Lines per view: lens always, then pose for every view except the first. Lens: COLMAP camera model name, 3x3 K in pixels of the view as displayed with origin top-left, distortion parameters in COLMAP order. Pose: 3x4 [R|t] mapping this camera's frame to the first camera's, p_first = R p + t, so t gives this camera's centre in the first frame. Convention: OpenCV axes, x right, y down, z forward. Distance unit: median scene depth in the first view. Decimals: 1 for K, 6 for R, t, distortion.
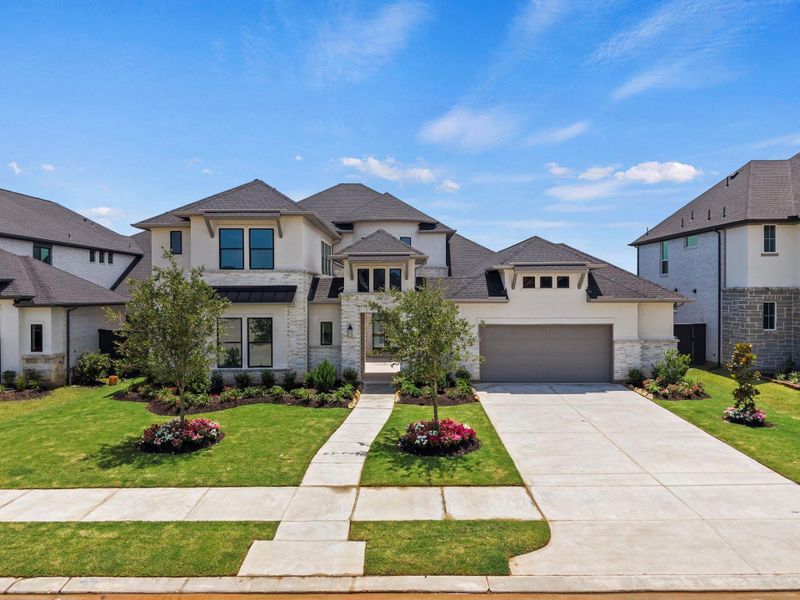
lens RADIAL K [[532.0, 0, 403.3], [0, 532.0, 298.2], [0, 0, 1]] dist [0.004944, -0.004458]
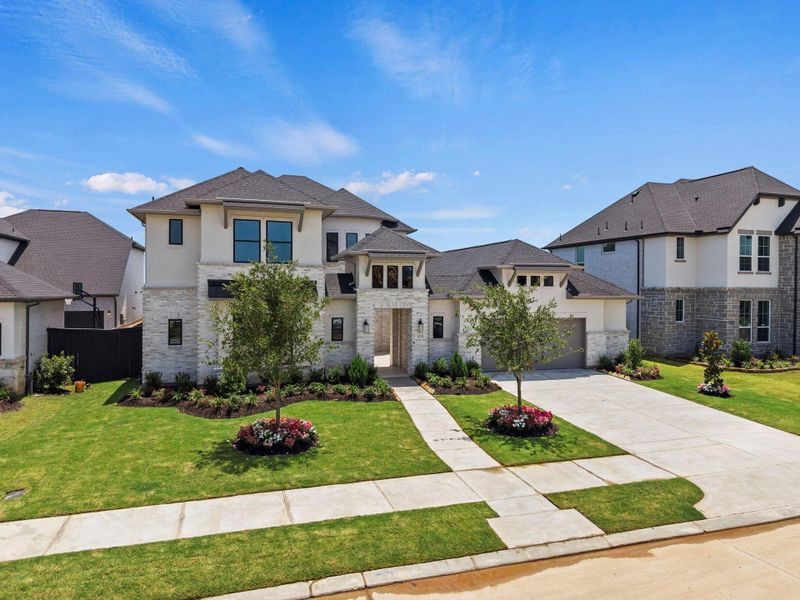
lens RADIAL K [[532.0, 0, 403.3], [0, 532.0, 298.2], [0, 0, 1]] dist [0.004944, -0.004458]
pose [[0.954860, 0.004395, 0.297023, -0.354530], [-0.006499, 0.999960, 0.006099, 0.001296], [-0.296985, -0.007754, 0.954851, 0.011710]]
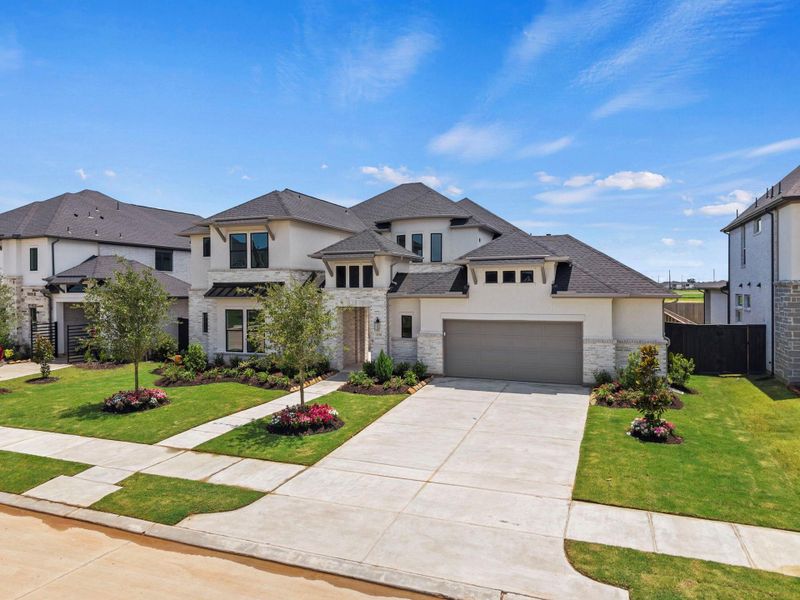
lens RADIAL K [[532.0, 0, 403.3], [0, 532.0, 298.2], [0, 0, 1]] dist [0.004944, -0.004458]
pose [[0.933346, 0.005098, -0.358942, 0.465381], [-0.001268, 0.999940, 0.010907, -0.001918], [0.358976, -0.009725, 0.933296, 0.030827]]
